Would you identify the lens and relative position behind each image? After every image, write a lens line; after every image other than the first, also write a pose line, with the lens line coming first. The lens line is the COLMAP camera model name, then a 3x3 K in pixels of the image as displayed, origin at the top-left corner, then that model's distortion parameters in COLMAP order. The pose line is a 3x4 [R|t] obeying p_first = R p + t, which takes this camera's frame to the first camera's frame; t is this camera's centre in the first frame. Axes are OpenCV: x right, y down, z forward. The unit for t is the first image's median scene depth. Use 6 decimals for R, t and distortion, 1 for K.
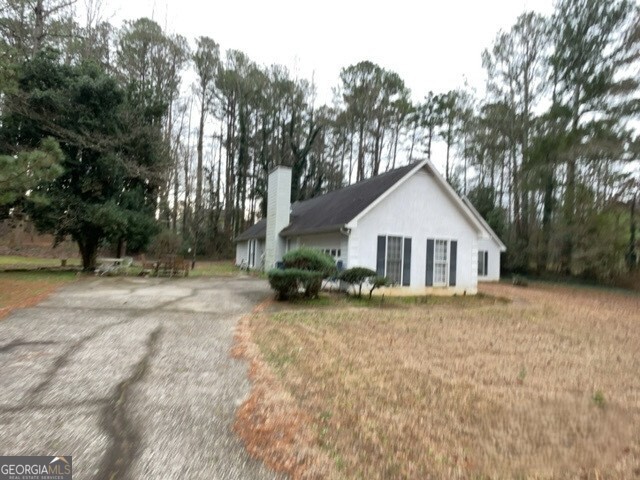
lens RADIAL K [[353.5, 0, 313.1], [0, 353.5, 236.6], [0, 0, 1]] dist [0.002070, -0.012625]
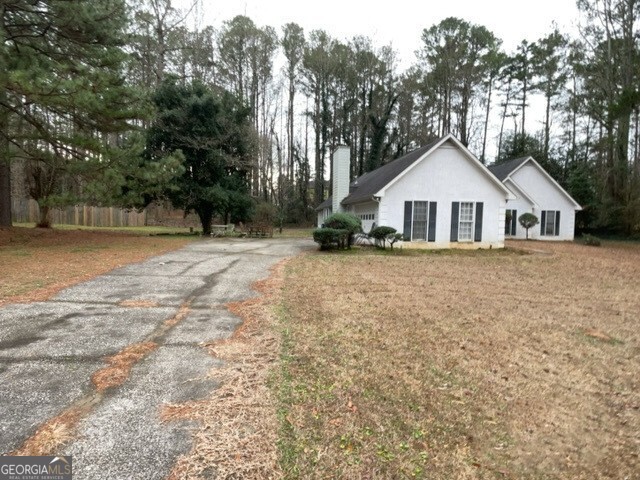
lens RADIAL K [[353.5, 0, 313.1], [0, 353.5, 236.6], [0, 0, 1]] dist [0.002070, -0.012625]
pose [[0.958994, -0.013483, -0.283106, 0.091595], [0.039093, 0.995613, 0.085005, 0.001099], [0.280718, -0.092587, 0.955314, -0.123292]]
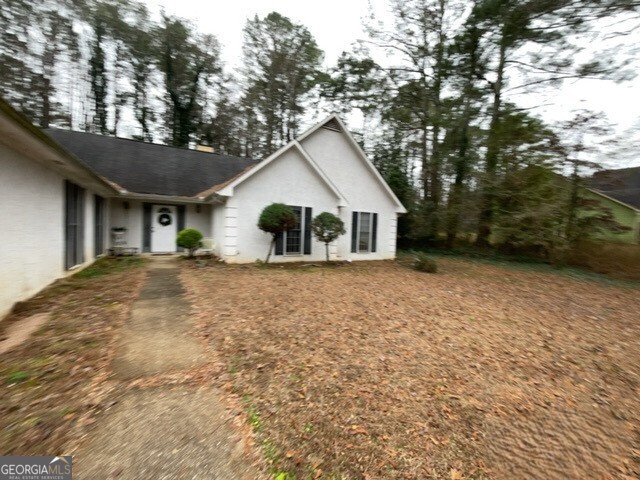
lens RADIAL K [[256.9, 0, 318.7], [0, 256.9, 236.0], [0, 0, 1]] dist [0.020980, -0.022728]
pose [[0.991917, -0.014923, 0.126010, 0.277622], [0.005004, 0.996888, 0.078672, 0.037112], [-0.126792, -0.077406, 0.988904, 0.464856]]
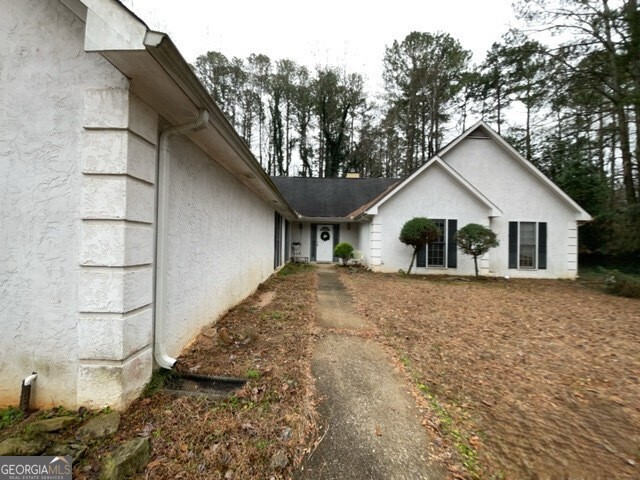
lens RADIAL K [[256.9, 0, 318.7], [0, 256.9, 236.0], [0, 0, 1]] dist [0.020980, -0.022728]
pose [[0.918512, -0.030742, -0.394197, 0.279154], [0.036919, 0.999286, 0.008092, 0.037791], [0.393666, -0.021986, 0.918990, 0.429857]]
